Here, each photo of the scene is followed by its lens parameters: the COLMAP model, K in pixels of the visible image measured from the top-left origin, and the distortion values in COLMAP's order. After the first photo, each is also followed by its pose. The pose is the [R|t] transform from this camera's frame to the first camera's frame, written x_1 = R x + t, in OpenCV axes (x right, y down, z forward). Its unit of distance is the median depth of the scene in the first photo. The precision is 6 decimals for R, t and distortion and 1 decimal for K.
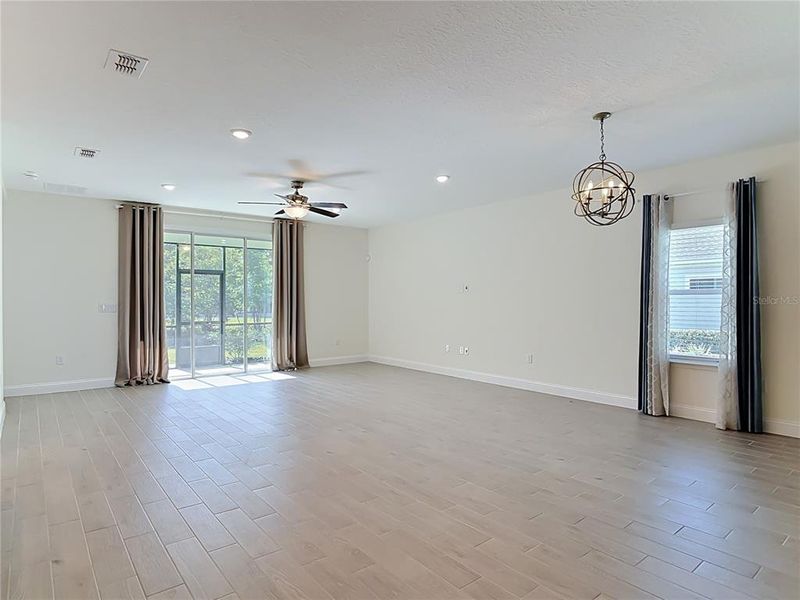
lens RADIAL K [[464.2, 0, 401.0], [0, 464.2, 304.7], [0, 0, 1]] dist [-0.005229, 0.003373]
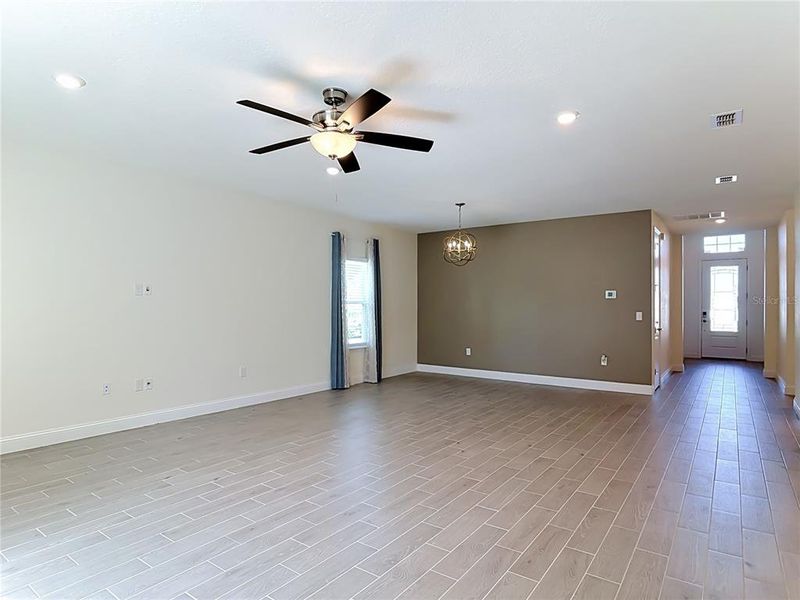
lens RADIAL K [[464.2, 0, 399.6], [0, 464.2, 300.5], [0, 0, 1]] dist [-0.005229, 0.003373]
pose [[-0.269593, 0.000492, 0.962974, -0.883992], [-0.011083, 0.999932, -0.003613, -0.028999], [-0.962911, -0.011647, -0.269569, 1.241205]]
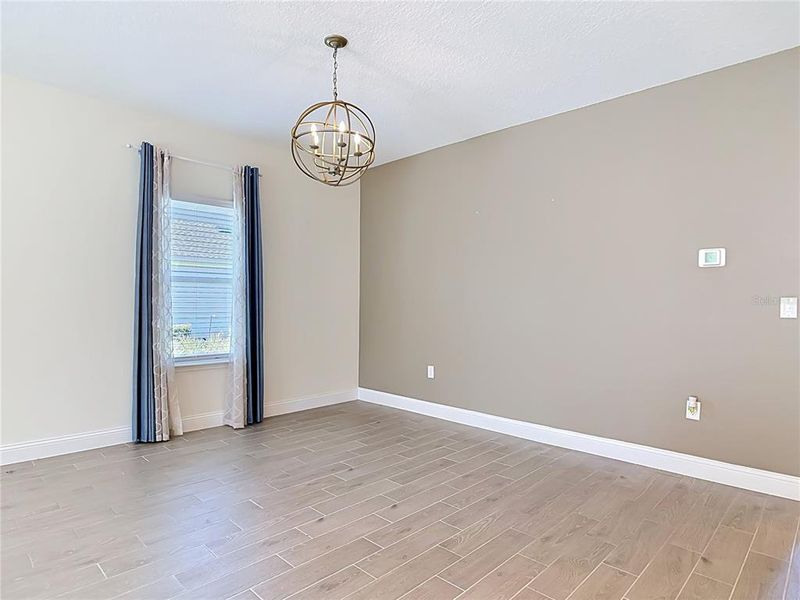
lens RADIAL K [[464.2, 0, 405.9], [0, 464.2, 301.2], [0, 0, 1]] dist [-0.005229, 0.003373]
pose [[-0.121031, 0.002776, 0.992645, -0.250074], [-0.005455, 0.999979, -0.003462, 0.012976], [-0.992634, -0.005834, -0.121013, 0.709607]]
